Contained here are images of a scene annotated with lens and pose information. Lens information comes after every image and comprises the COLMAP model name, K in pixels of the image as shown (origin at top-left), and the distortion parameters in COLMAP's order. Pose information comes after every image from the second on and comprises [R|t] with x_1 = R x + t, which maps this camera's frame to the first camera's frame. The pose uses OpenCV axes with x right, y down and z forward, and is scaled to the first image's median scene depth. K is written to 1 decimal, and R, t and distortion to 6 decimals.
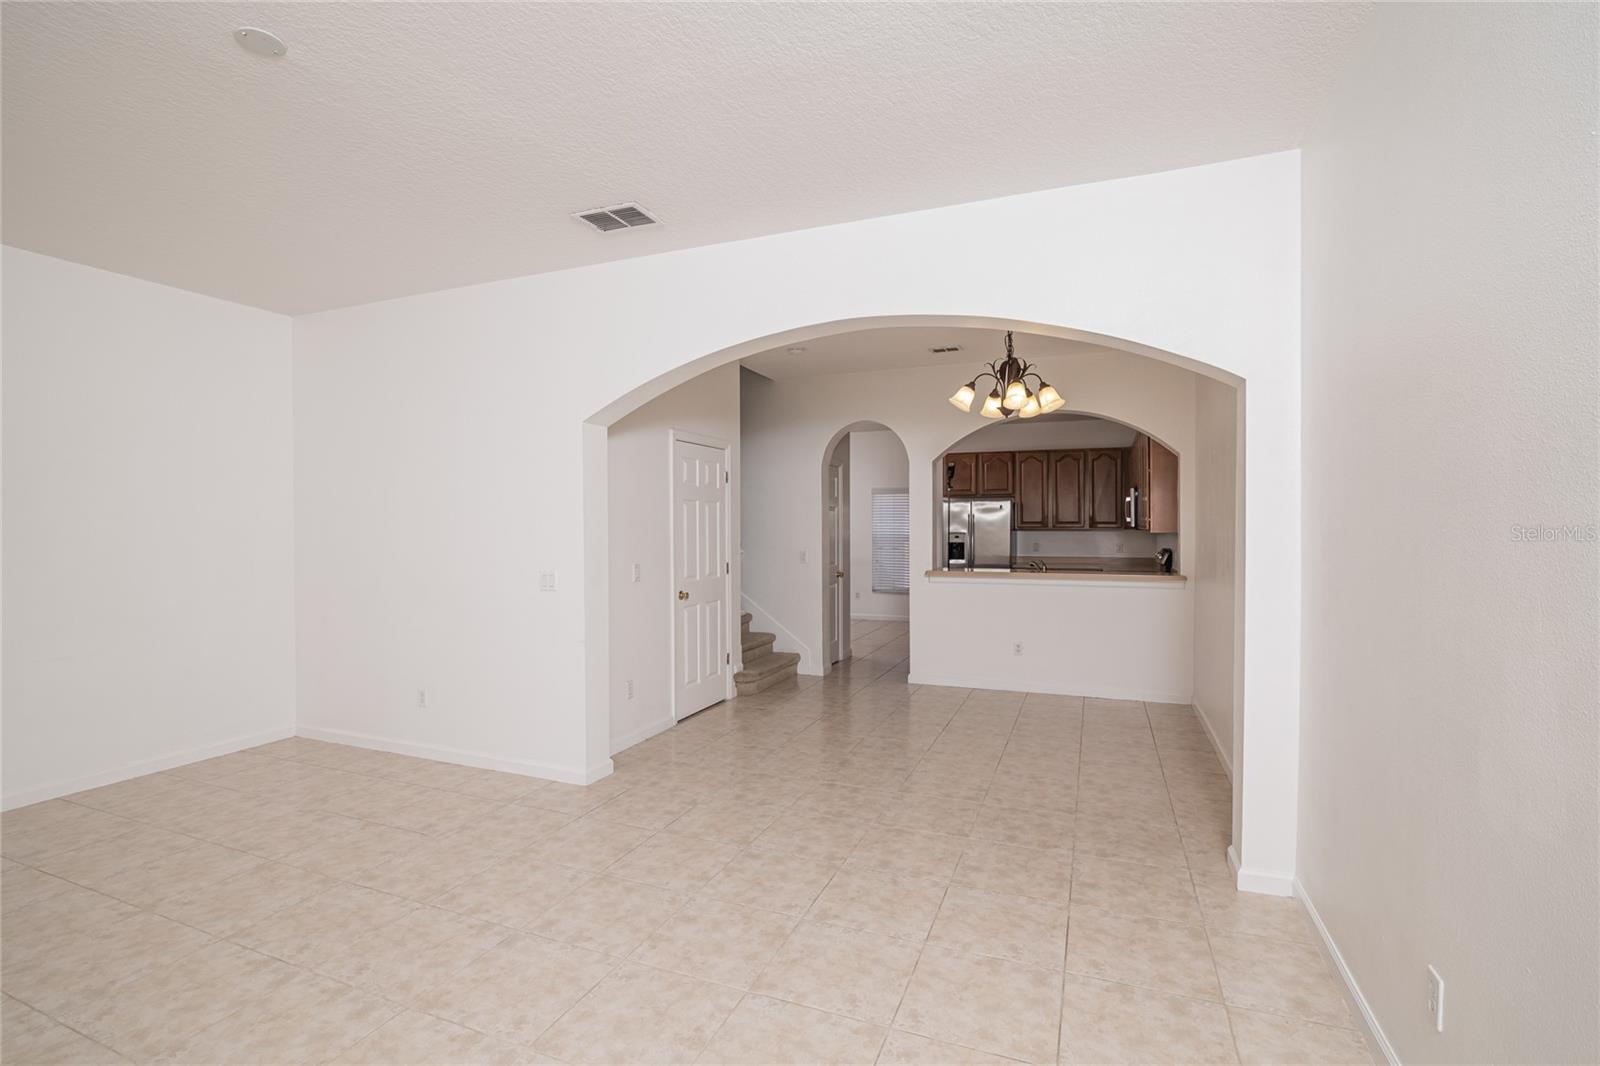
lens RADIAL K [[728.4, 0, 801.1], [0, 728.4, 541.3], [0, 0, 1]] dist [-0.014266, -0.000520]
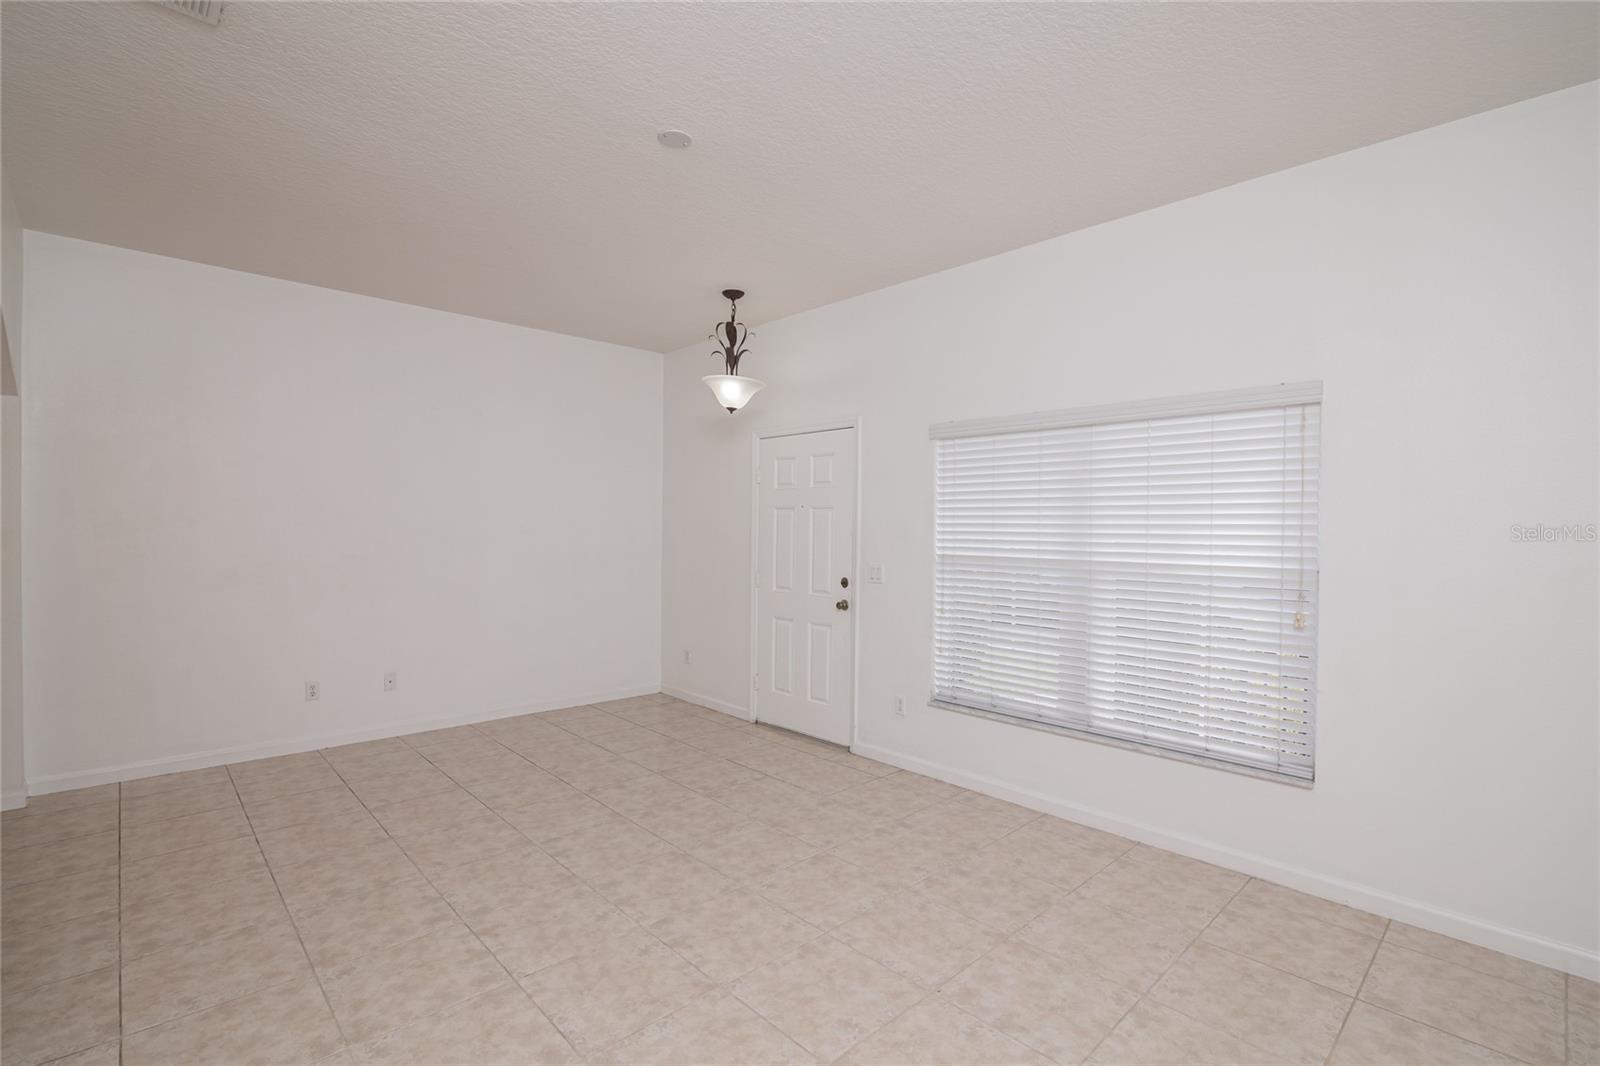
lens RADIAL K [[728.4, 0, 803.2], [0, 728.4, 539.5], [0, 0, 1]] dist [-0.014266, -0.000520]
pose [[-0.910694, -0.013625, 0.412857, -1.047710], [0.001052, 0.999376, 0.035301, -0.018624], [-0.413080, 0.032583, -0.910112, 1.457158]]
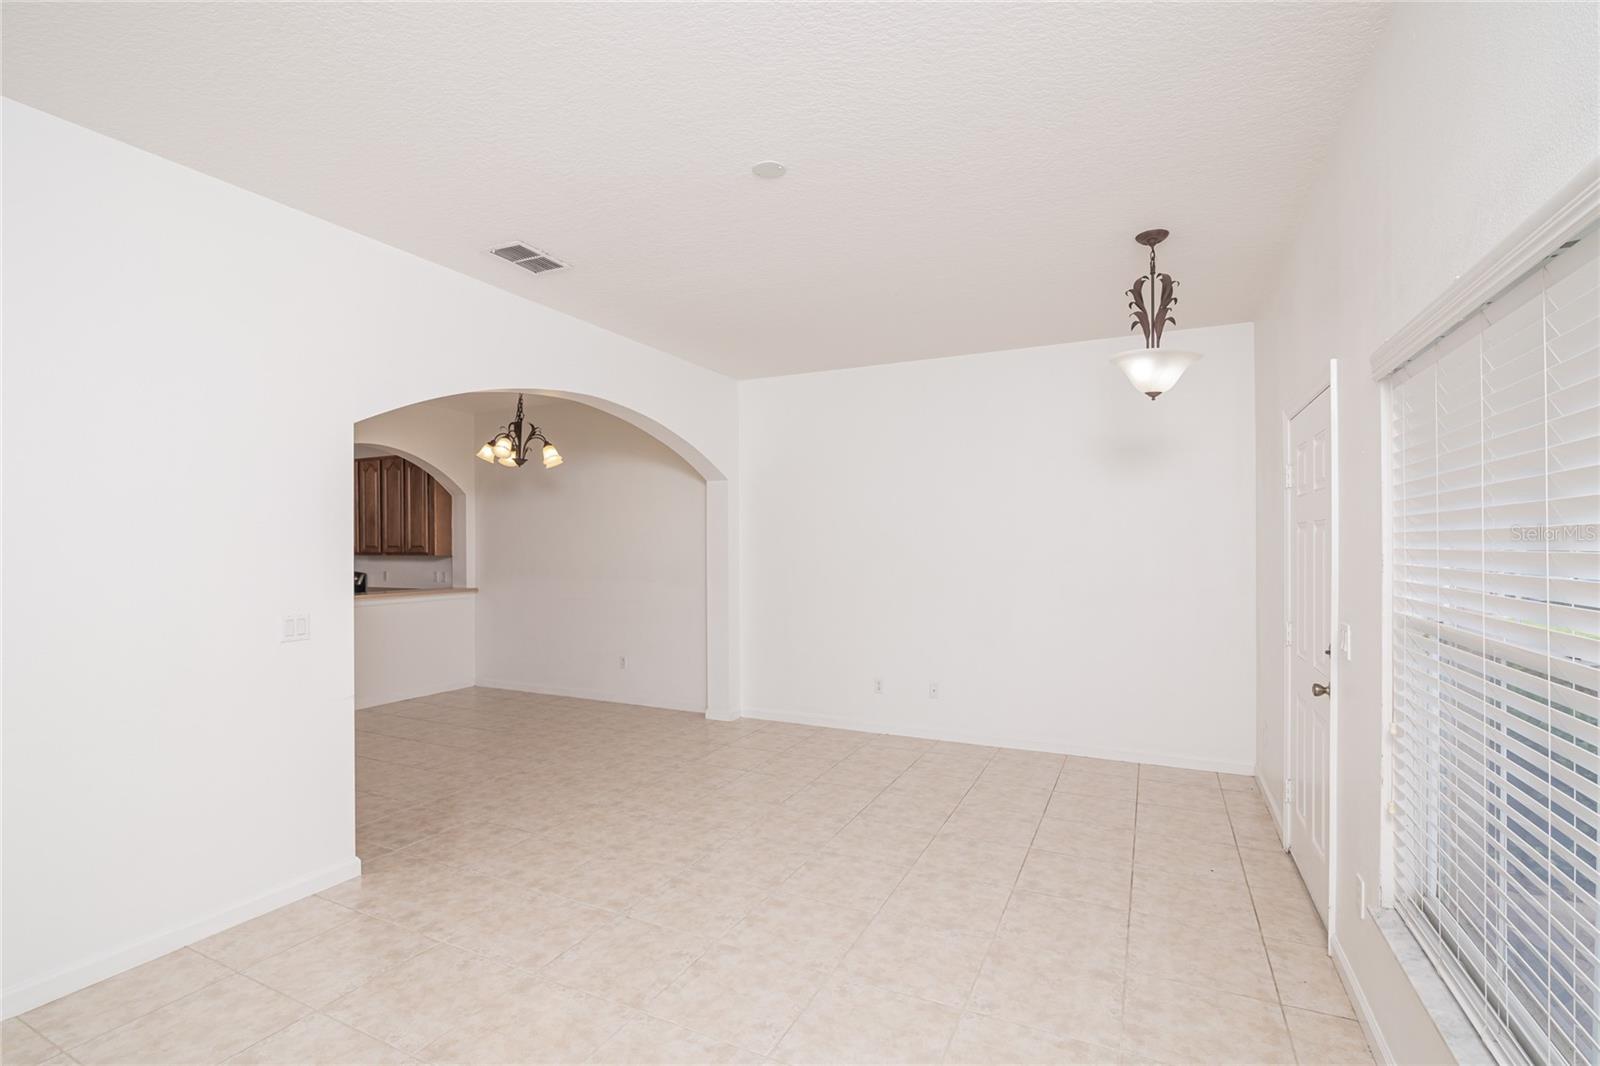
lens RADIAL K [[728.4, 0, 795.7], [0, 728.4, 542.1], [0, 0, 1]] dist [-0.014266, -0.000520]
pose [[0.069046, 0.009208, 0.997571, -1.416020], [0.025107, 0.999625, -0.010964, -0.012550], [-0.997298, 0.025803, 0.068789, 0.608634]]
